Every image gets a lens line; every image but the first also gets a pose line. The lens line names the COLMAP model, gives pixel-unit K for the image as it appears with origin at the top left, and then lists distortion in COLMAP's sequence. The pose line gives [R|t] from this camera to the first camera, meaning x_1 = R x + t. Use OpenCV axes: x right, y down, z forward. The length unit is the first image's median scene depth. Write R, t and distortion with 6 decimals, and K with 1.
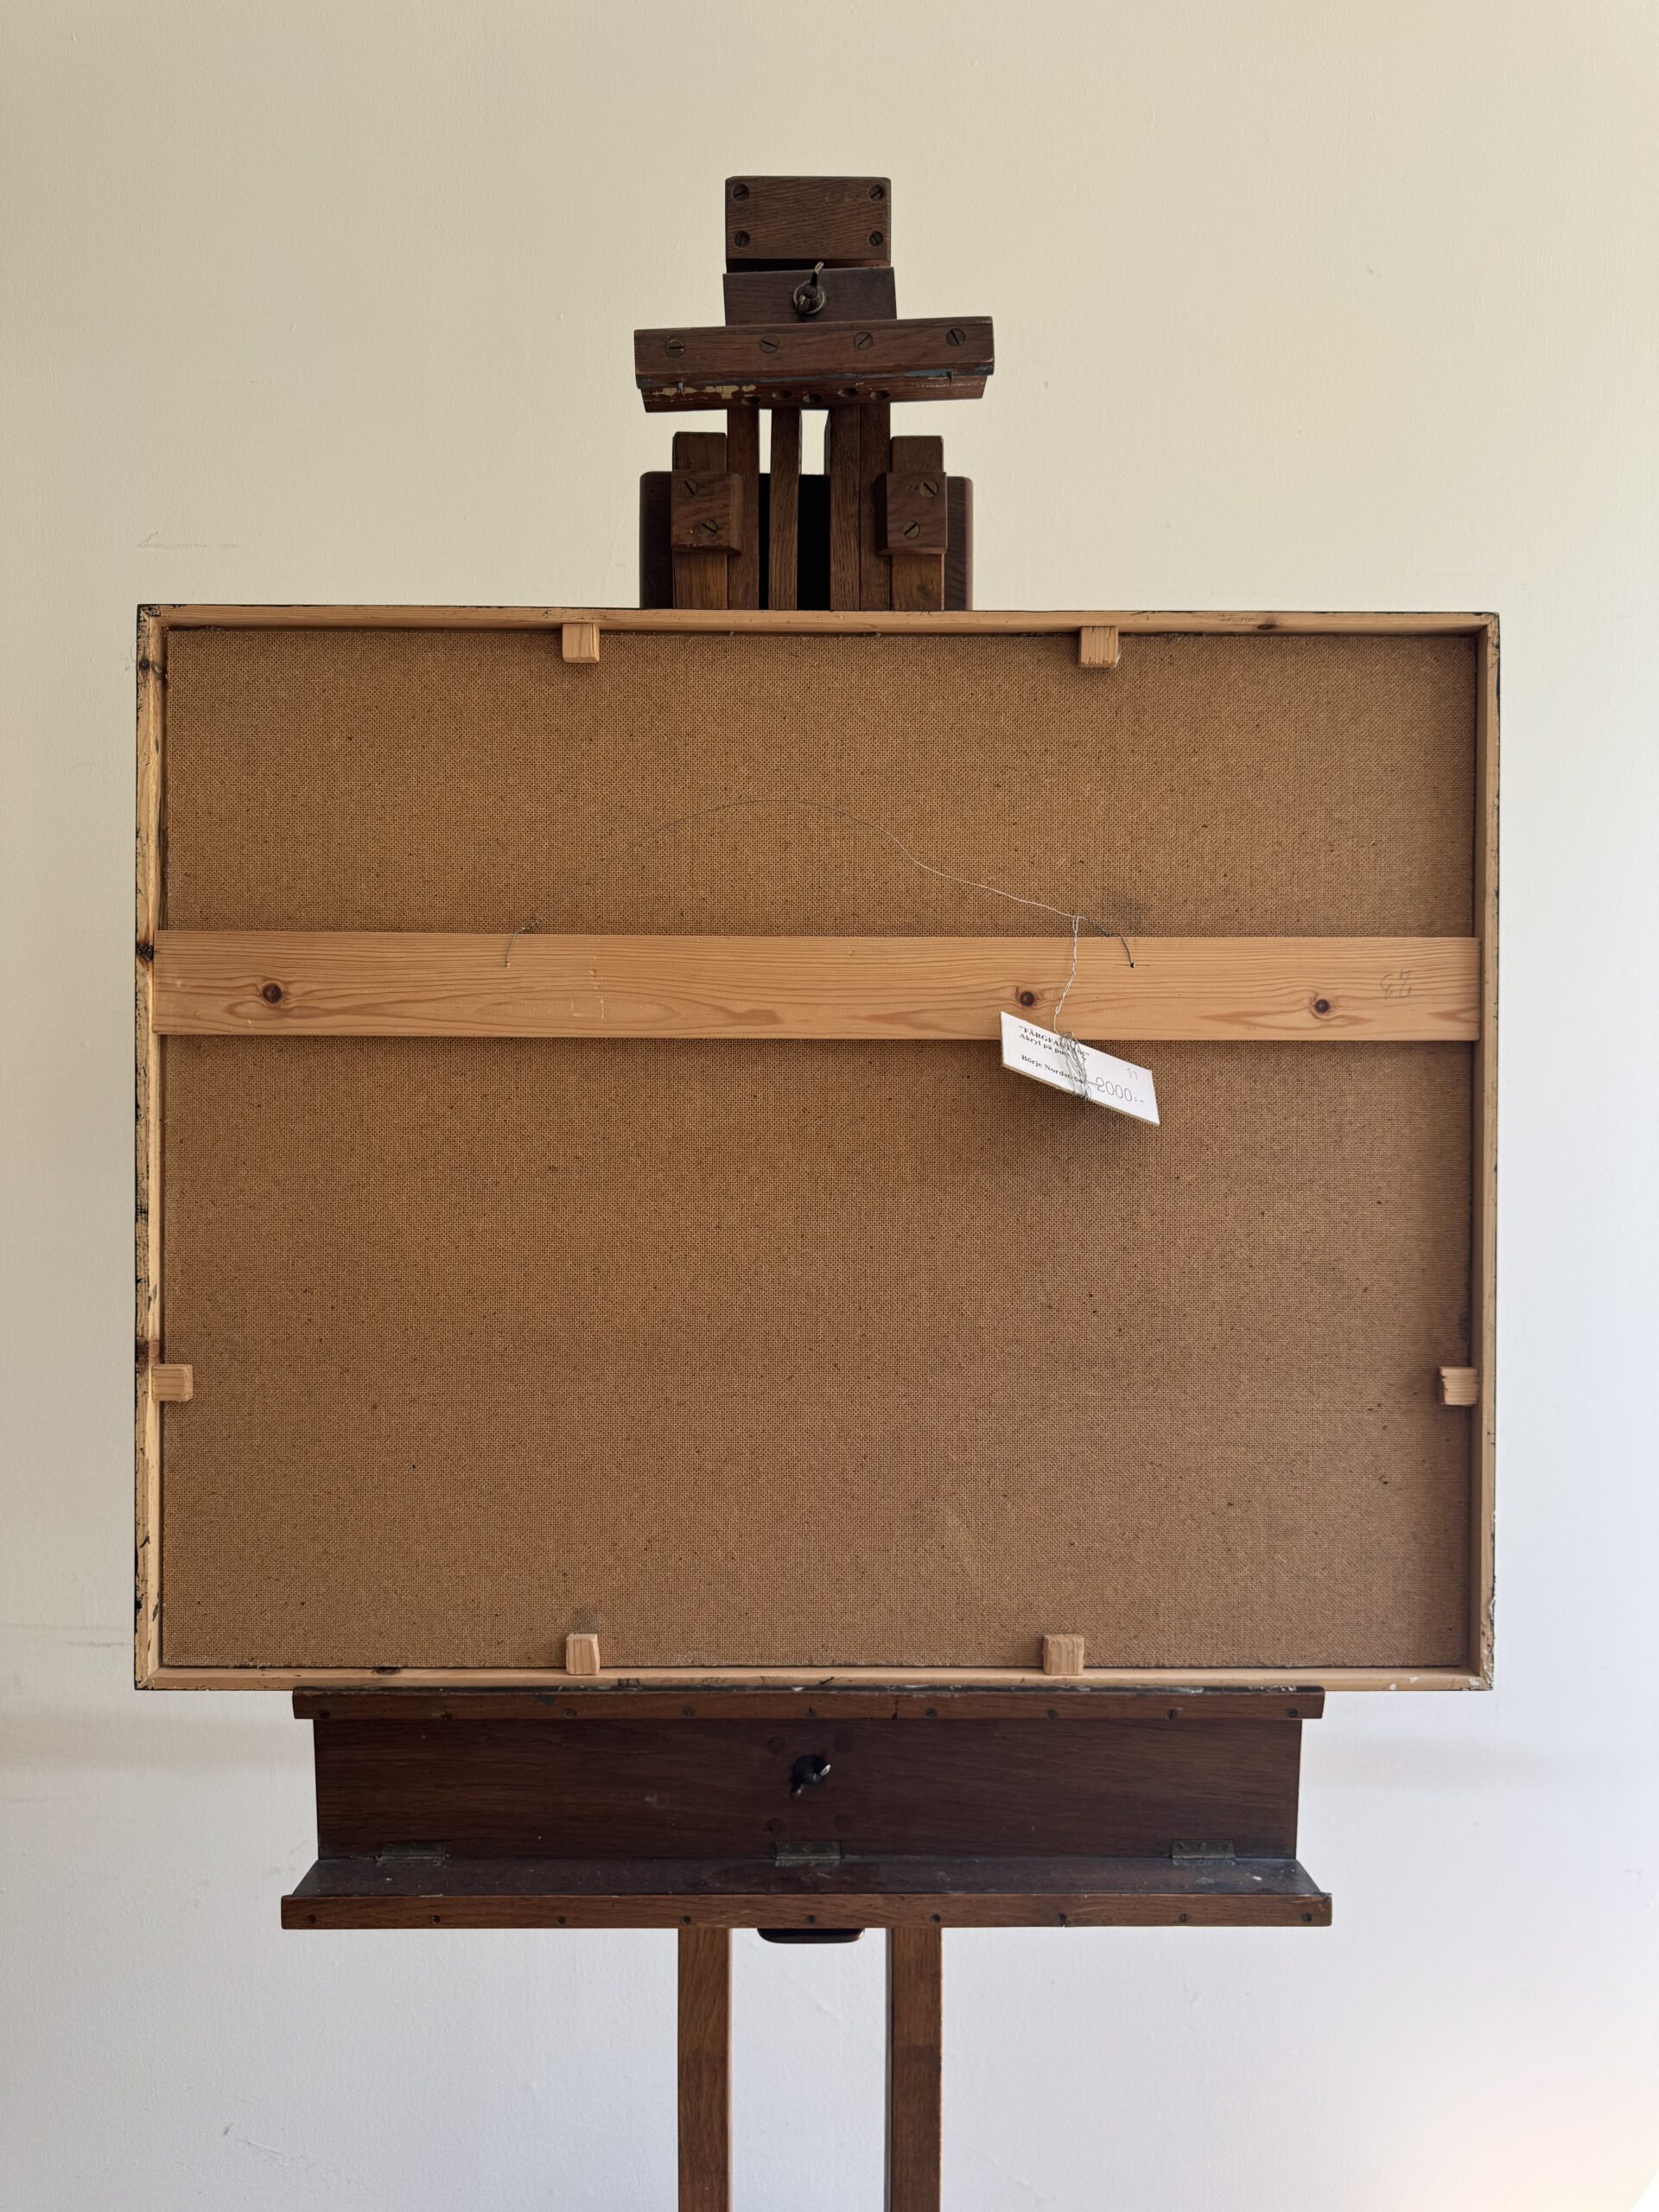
lens RADIAL K [[1557.0, 0, 829.5], [0, 1557.0, 1106.0], [0, 0, 1]] dist [-0.071235, -0.001639]
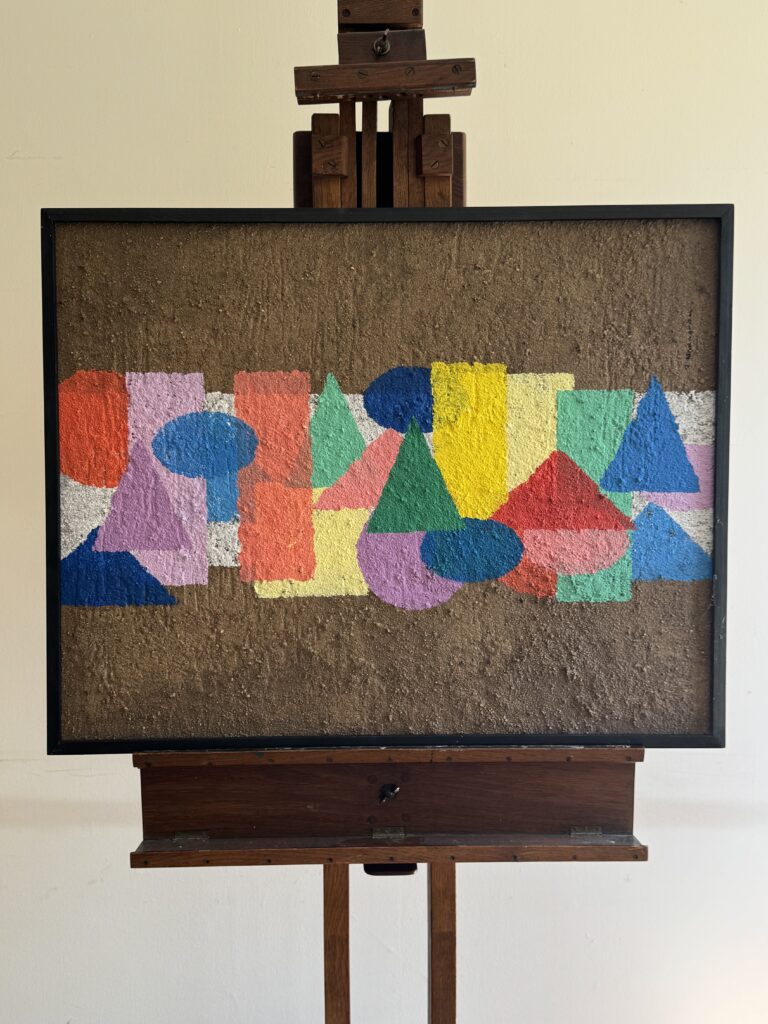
lens RADIAL K [[1021.3, 0, 384.0], [0, 1021.3, 512.0], [0, 0, 1]] dist [0.082899, -0.514083]
pose [[0.999916, -0.010149, 0.008097, -0.026632], [0.009802, 0.999077, 0.041826, 0.012167], [-0.008515, -0.041743, 0.999092, -0.323230]]
